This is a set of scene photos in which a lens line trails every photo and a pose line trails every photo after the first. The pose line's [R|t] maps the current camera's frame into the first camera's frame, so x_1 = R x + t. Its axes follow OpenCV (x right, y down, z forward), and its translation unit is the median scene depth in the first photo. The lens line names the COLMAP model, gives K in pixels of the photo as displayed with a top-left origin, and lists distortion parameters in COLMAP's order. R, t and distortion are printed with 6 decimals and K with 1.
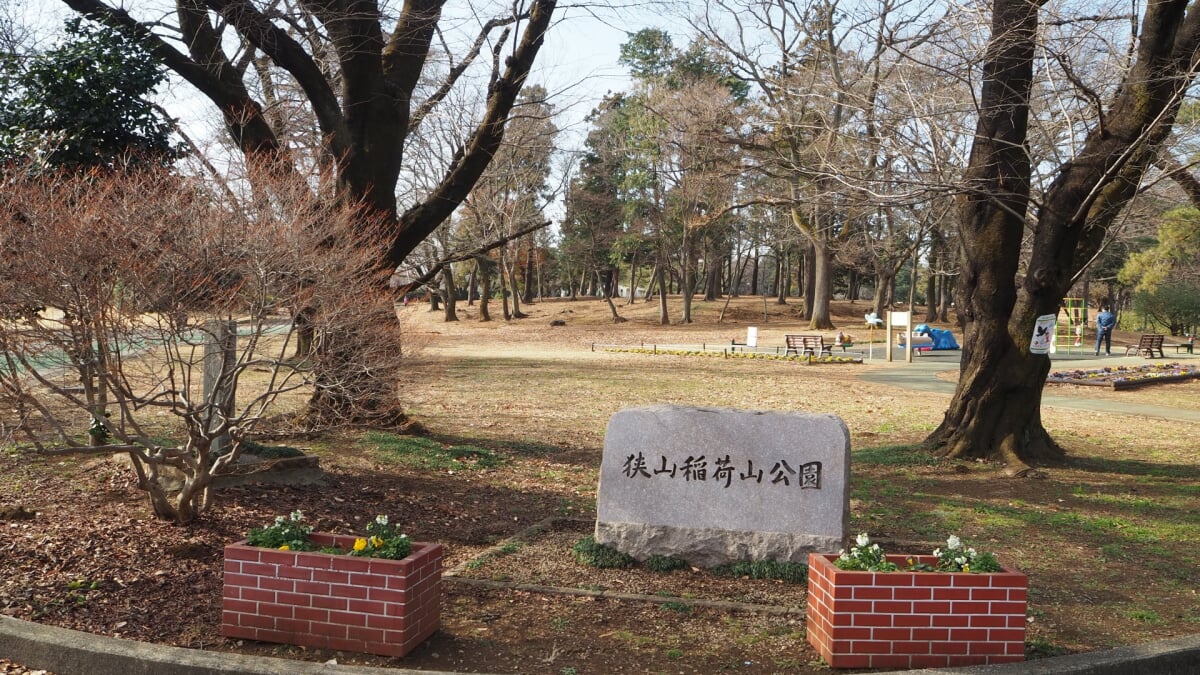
lens RADIAL K [[1035.2, 0, 600.5], [0, 1035.2, 337.8], [0, 0, 1]] dist [0.004000, -0.000068]
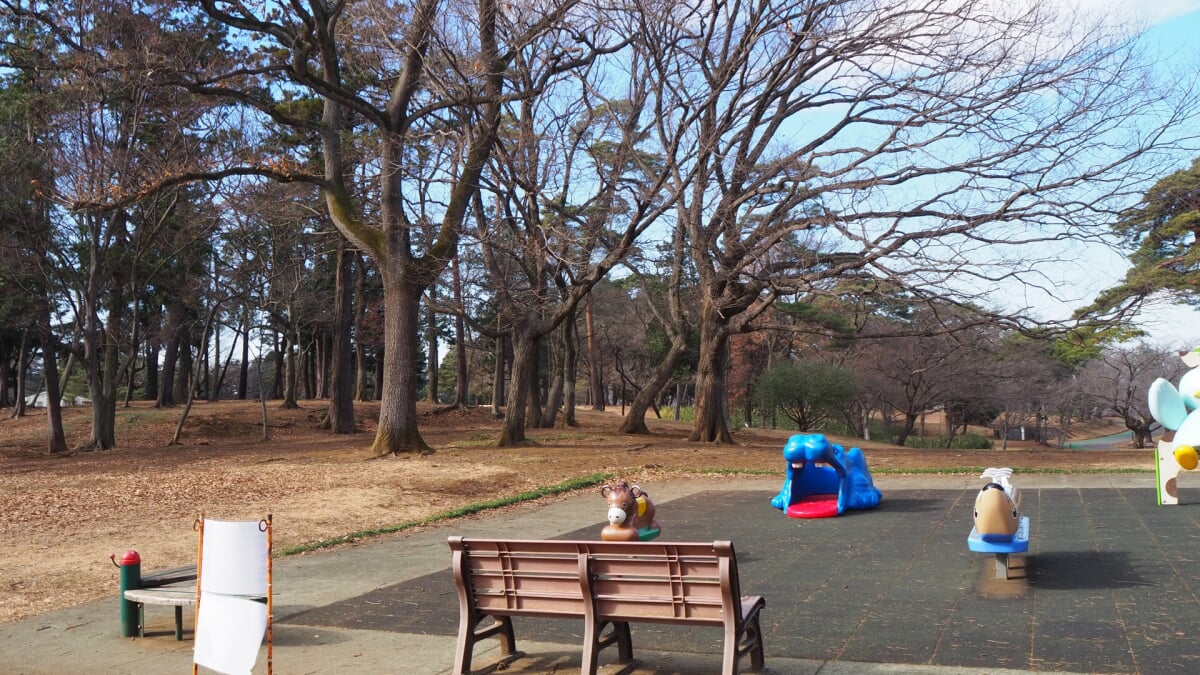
lens RADIAL K [[1035.2, 0, 600.9], [0, 1035.2, 338.8], [0, 0, 1]] dist [0.004000, -0.000068]
pose [[0.887666, 0.005054, 0.460461, 0.059476], [0.044051, 0.994422, -0.095837, -0.007706], [-0.458376, 0.105355, 0.882492, 0.391976]]
